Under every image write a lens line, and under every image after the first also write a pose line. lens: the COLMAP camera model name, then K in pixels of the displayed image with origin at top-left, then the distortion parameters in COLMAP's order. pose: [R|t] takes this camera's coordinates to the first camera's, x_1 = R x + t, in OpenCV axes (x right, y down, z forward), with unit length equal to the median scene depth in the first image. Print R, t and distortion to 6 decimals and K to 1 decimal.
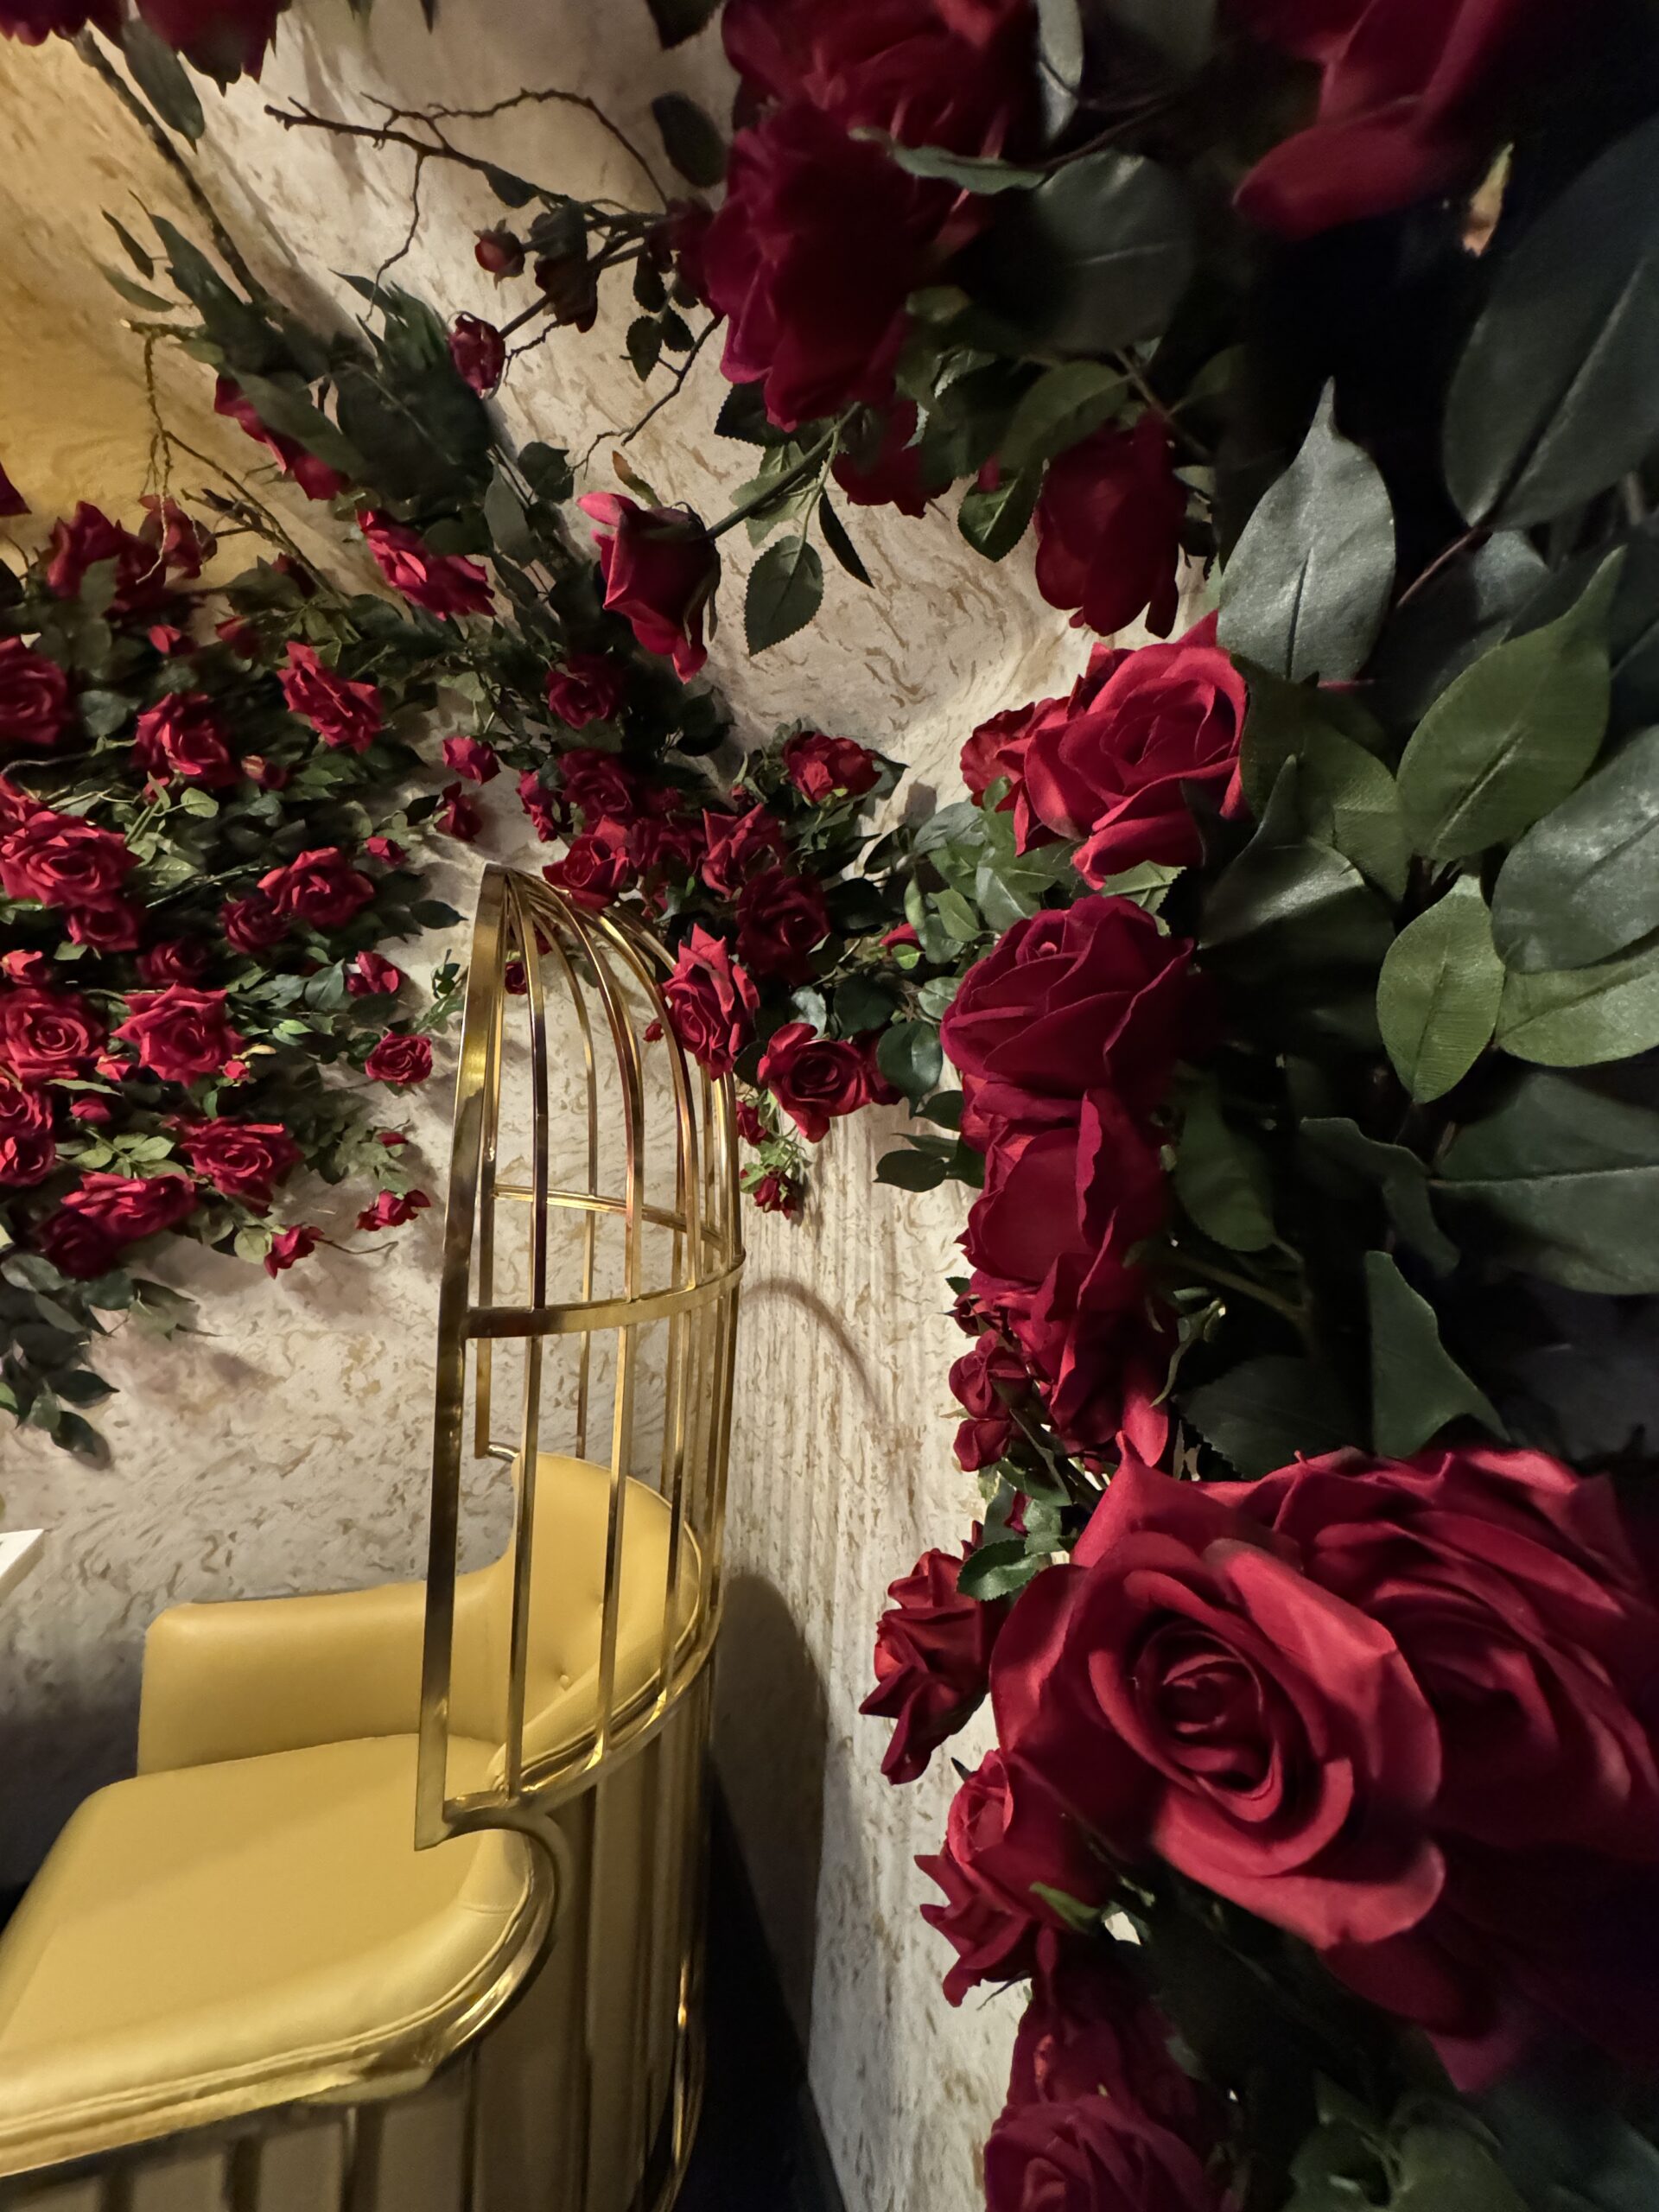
lens RADIAL K [[882.4, 0, 827.8], [0, 882.4, 1105.6], [0, 0, 1]] dist [-0.003705, 0.000473]
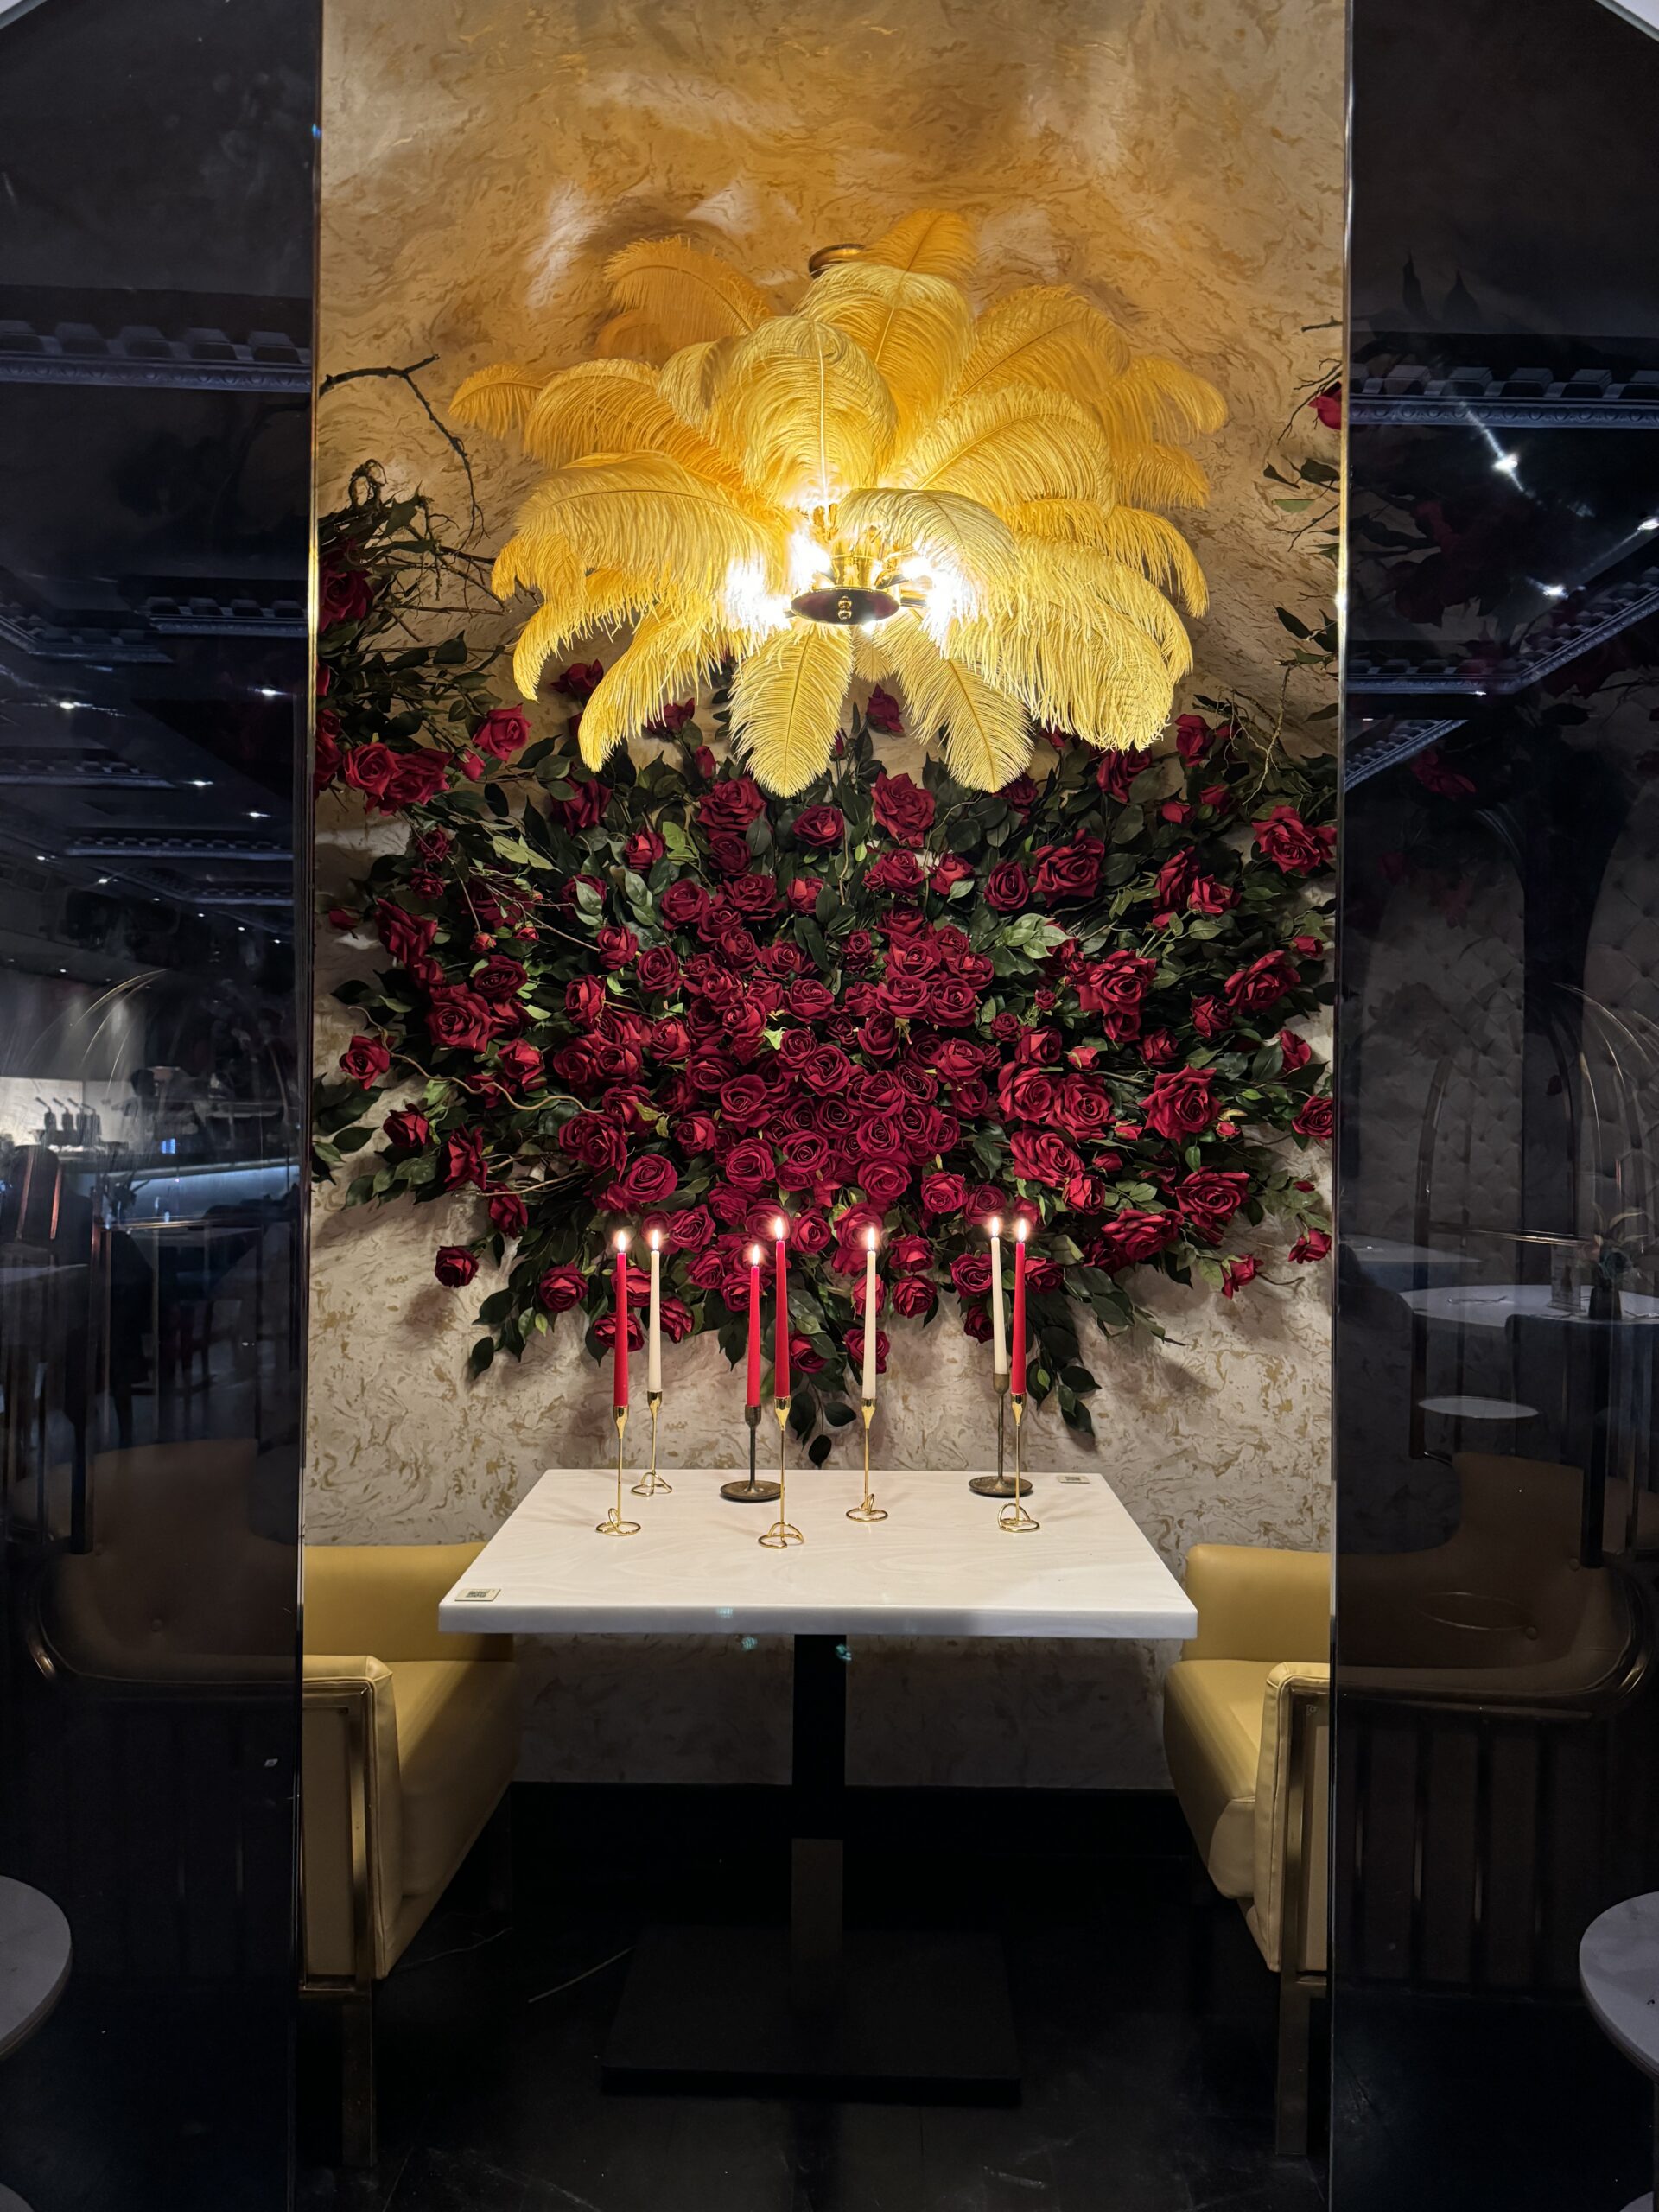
lens RADIAL K [[1542.2, 0, 833.7], [0, 1542.2, 1083.0], [0, 0, 1]] dist [0.056270, -0.074119]
pose [[0.931511, -0.037954, -0.361727, -0.349682], [0.009061, 0.996653, -0.081239, 0.066272], [0.363600, 0.072397, 0.928738, -1.226813]]
